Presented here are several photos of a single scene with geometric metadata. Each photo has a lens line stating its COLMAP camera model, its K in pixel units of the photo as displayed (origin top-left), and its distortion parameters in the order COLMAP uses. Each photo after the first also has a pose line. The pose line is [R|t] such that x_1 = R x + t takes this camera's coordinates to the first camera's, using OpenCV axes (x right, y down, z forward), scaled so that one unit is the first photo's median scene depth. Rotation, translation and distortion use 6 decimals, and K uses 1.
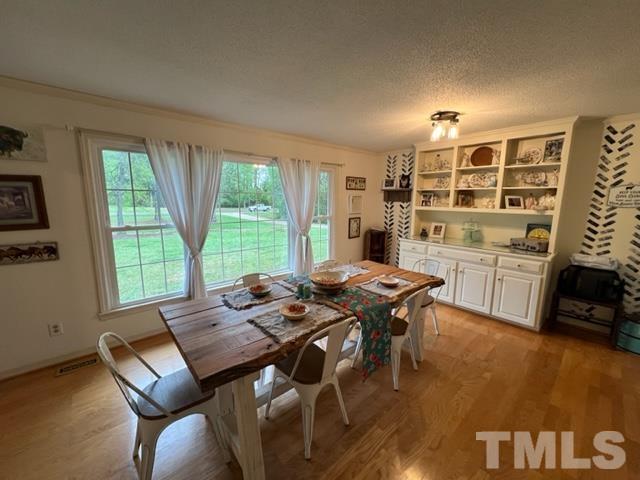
lens RADIAL K [[254.9, 0, 319.5], [0, 254.9, 239.0], [0, 0, 1]] dist [-0.001696, -0.000506]
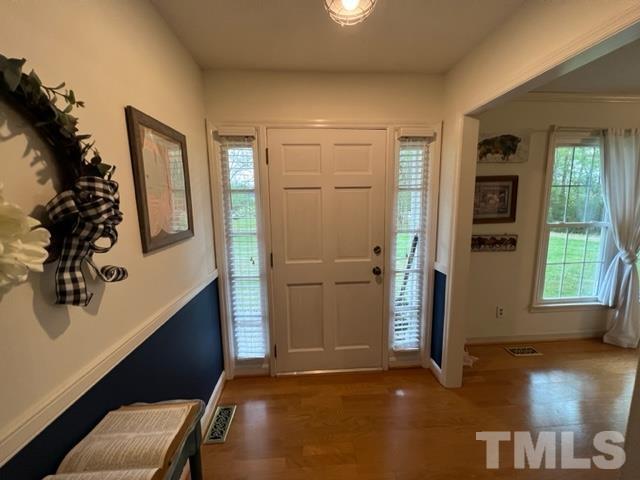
lens RADIAL K [[254.9, 0, 321.6], [0, 254.9, 239.1], [0, 0, 1]] dist [-0.001696, -0.000506]
pose [[0.794909, 0.066820, -0.603038, -0.740181], [-0.072620, 0.997250, 0.014774, 0.053879], [0.602367, 0.032048, 0.797576, -0.280800]]
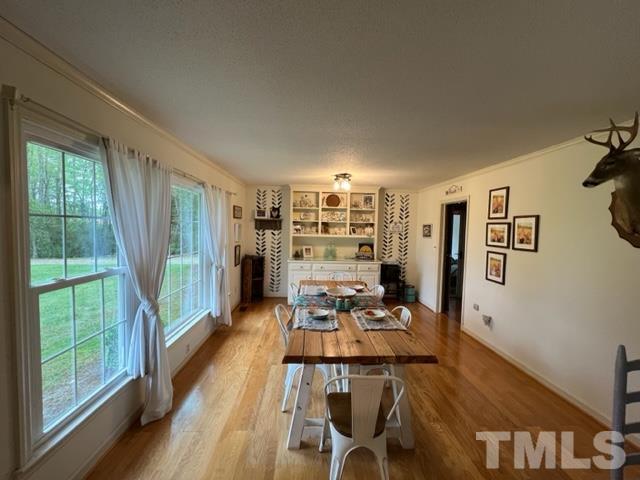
lens RADIAL K [[254.9, 0, 318.6], [0, 254.9, 238.2], [0, 0, 1]] dist [-0.001696, -0.000506]
pose [[0.626000, -0.029170, 0.779277, -0.687196], [0.104647, 0.993404, -0.046878, -0.046659], [-0.772769, 0.110895, 0.624924, 0.172006]]
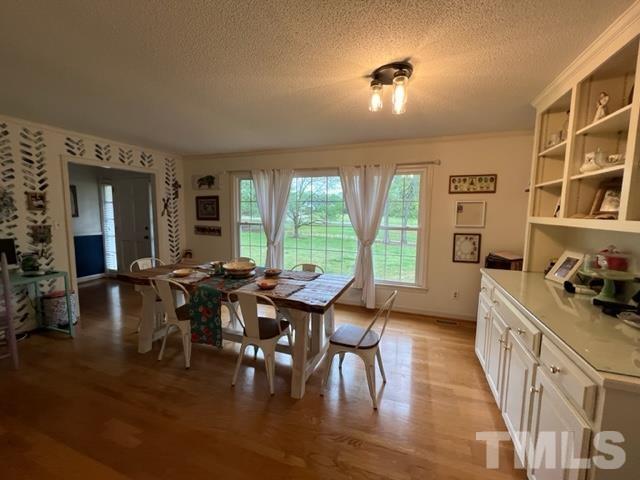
lens RADIAL K [[266.9, 0, 318.9], [0, 266.9, 239.3], [0, 0, 1]] dist [-0.005646, 0.001595]
pose [[0.476432, 0.089602, -0.874634, 0.883711], [-0.143718, 0.989350, 0.023068, -0.039836], [0.867386, 0.114711, 0.484235, 0.466061]]
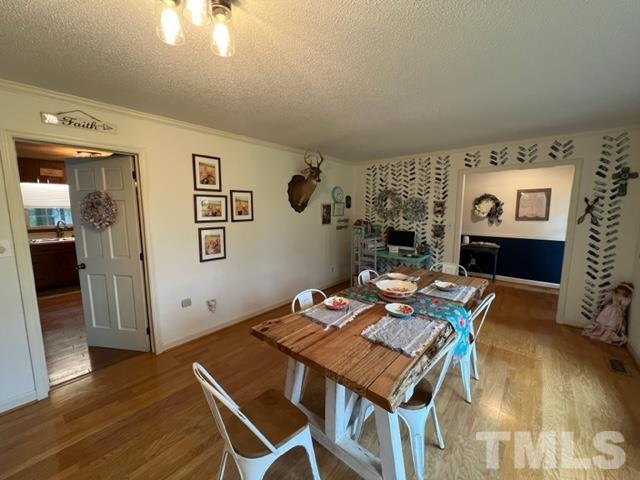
lens RADIAL K [[254.9, 0, 318.9], [0, 254.9, 239.4], [0, 0, 1]] dist [-0.001696, -0.000506]
pose [[-0.989771, 0.011075, -0.142236, 0.315347], [-0.028649, 0.961246, 0.274201, -0.193177], [0.139761, 0.275471, -0.951096, 1.239923]]
